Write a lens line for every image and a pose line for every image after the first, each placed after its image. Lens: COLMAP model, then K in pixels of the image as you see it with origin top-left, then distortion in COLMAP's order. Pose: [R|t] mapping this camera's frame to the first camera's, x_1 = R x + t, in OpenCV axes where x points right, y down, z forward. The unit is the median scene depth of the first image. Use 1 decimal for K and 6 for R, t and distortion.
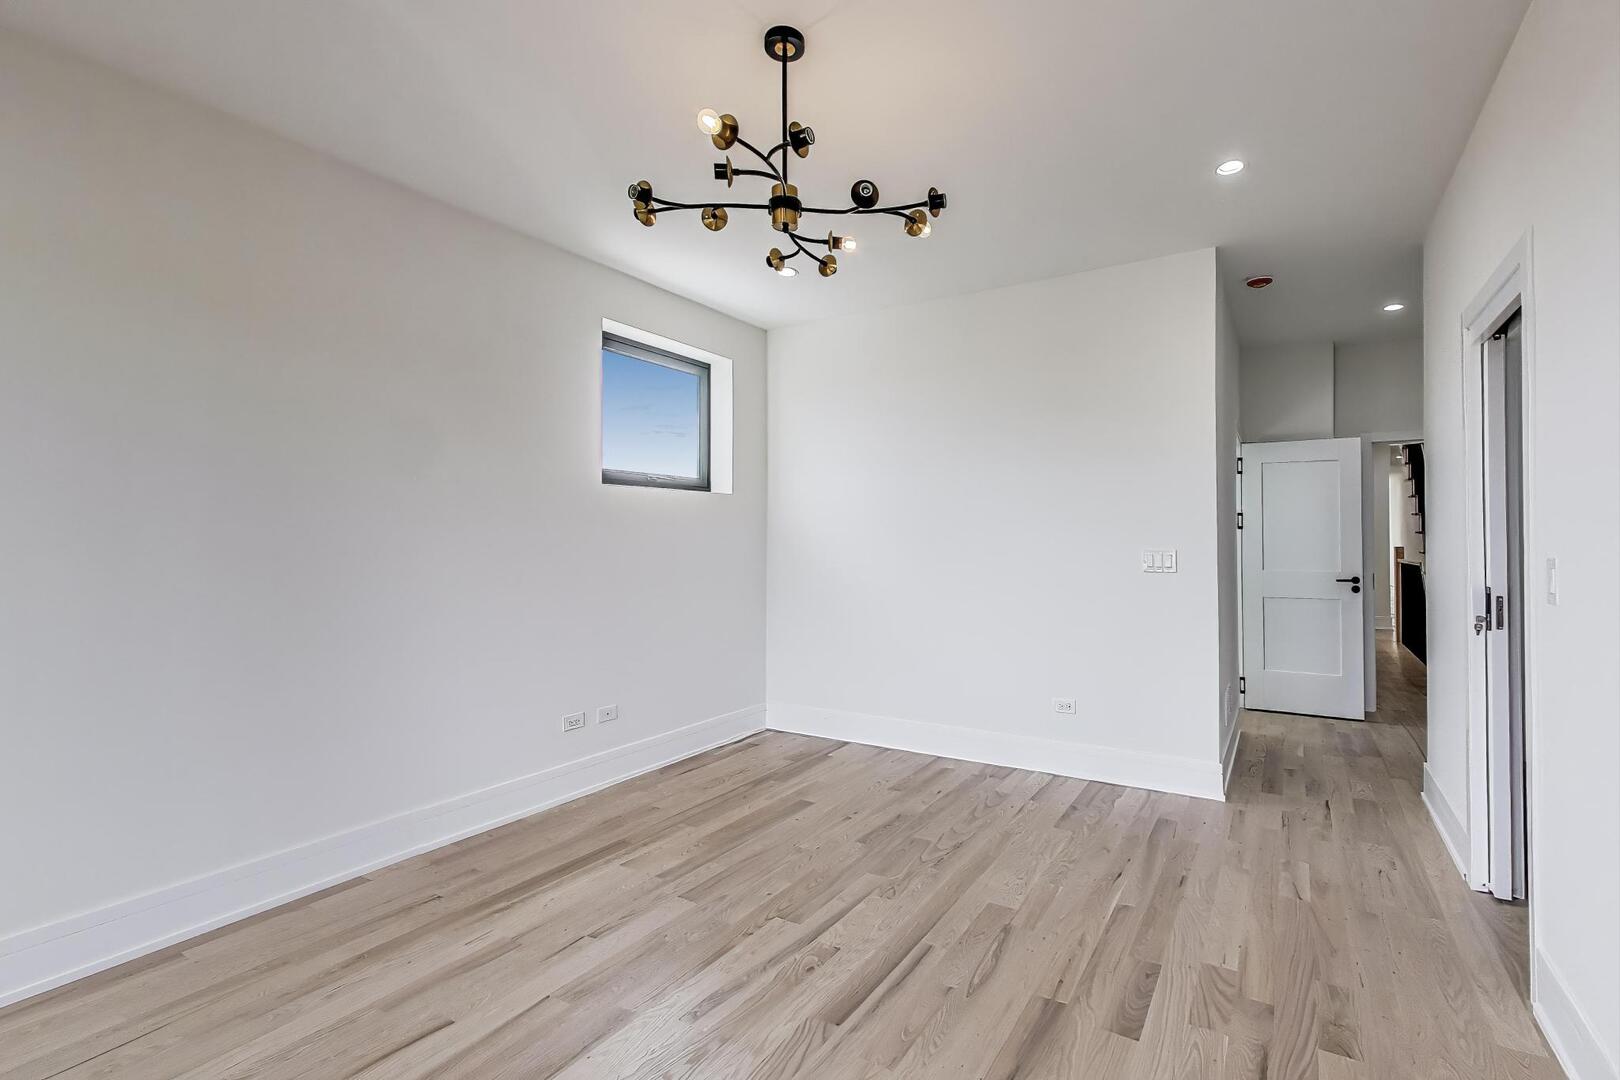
lens RADIAL K [[744.5, 0, 825.0], [0, 744.5, 541.3], [0, 0, 1]] dist [-0.001246, 0.000159]
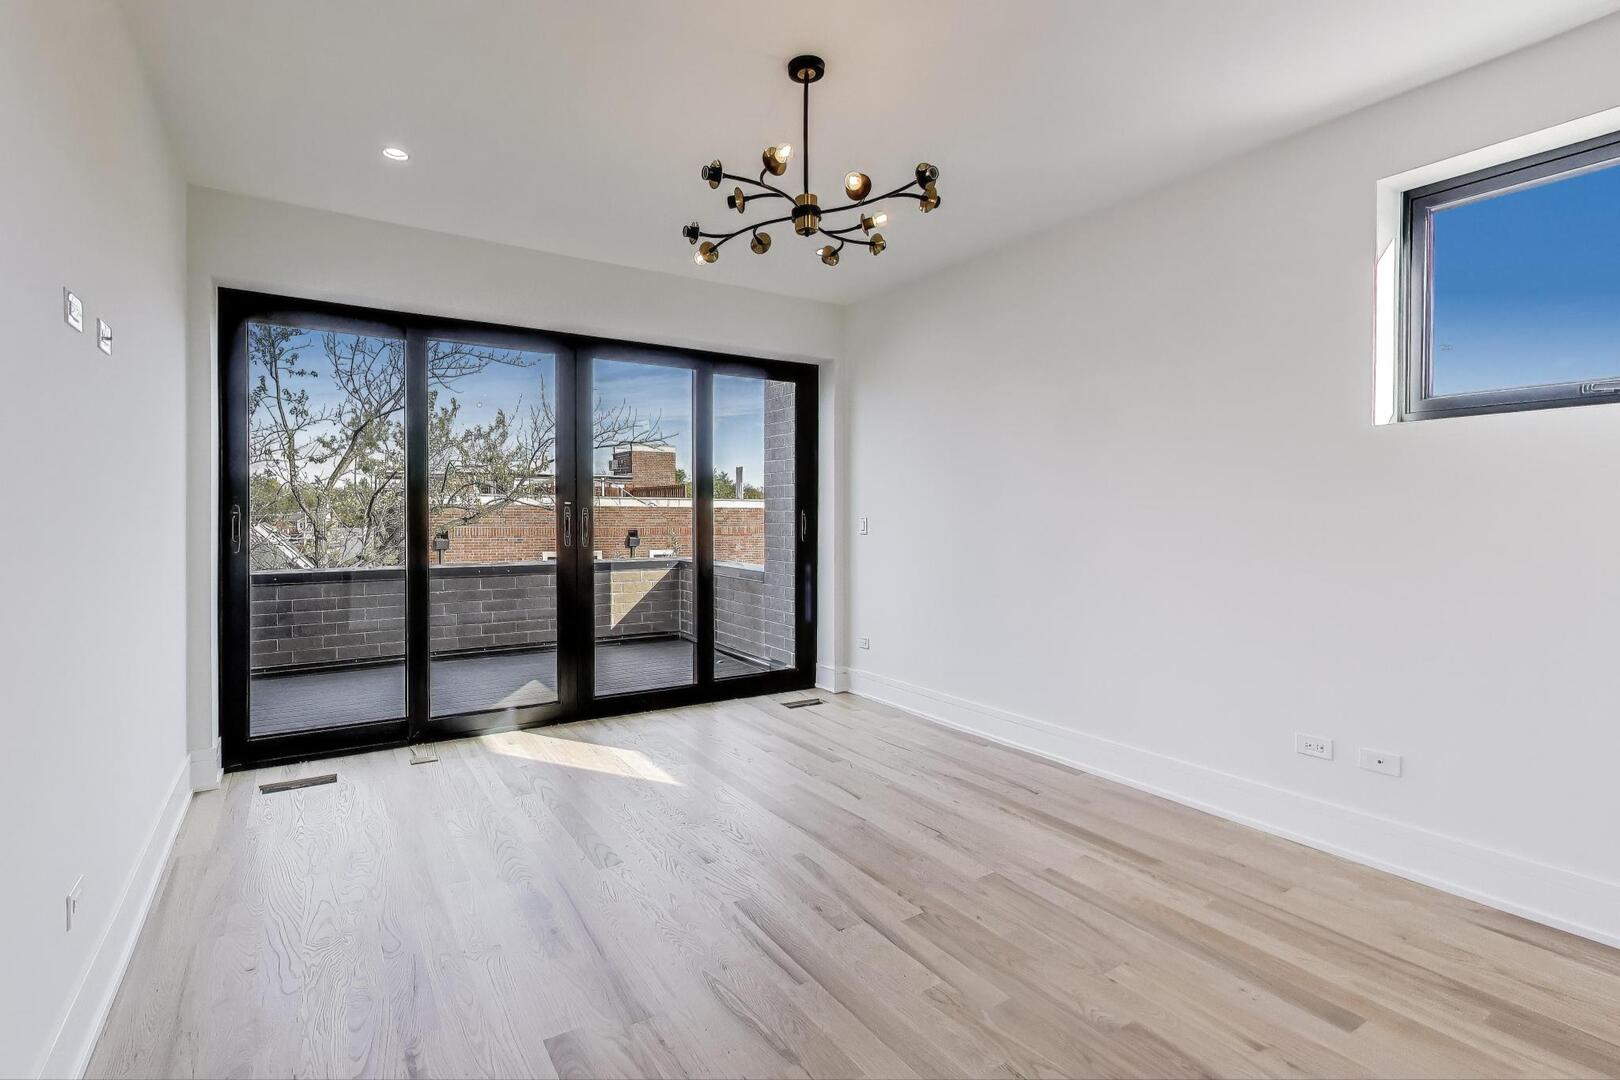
lens RADIAL K [[744.5, 0, 814.5], [0, 744.5, 528.9], [0, 0, 1]] dist [-0.001246, 0.000159]
pose [[-0.406291, 0.020531, -0.913513, 0.752053], [0.003363, 0.999774, 0.020973, 0.002788], [0.913737, 0.005449, -0.406269, 1.126738]]
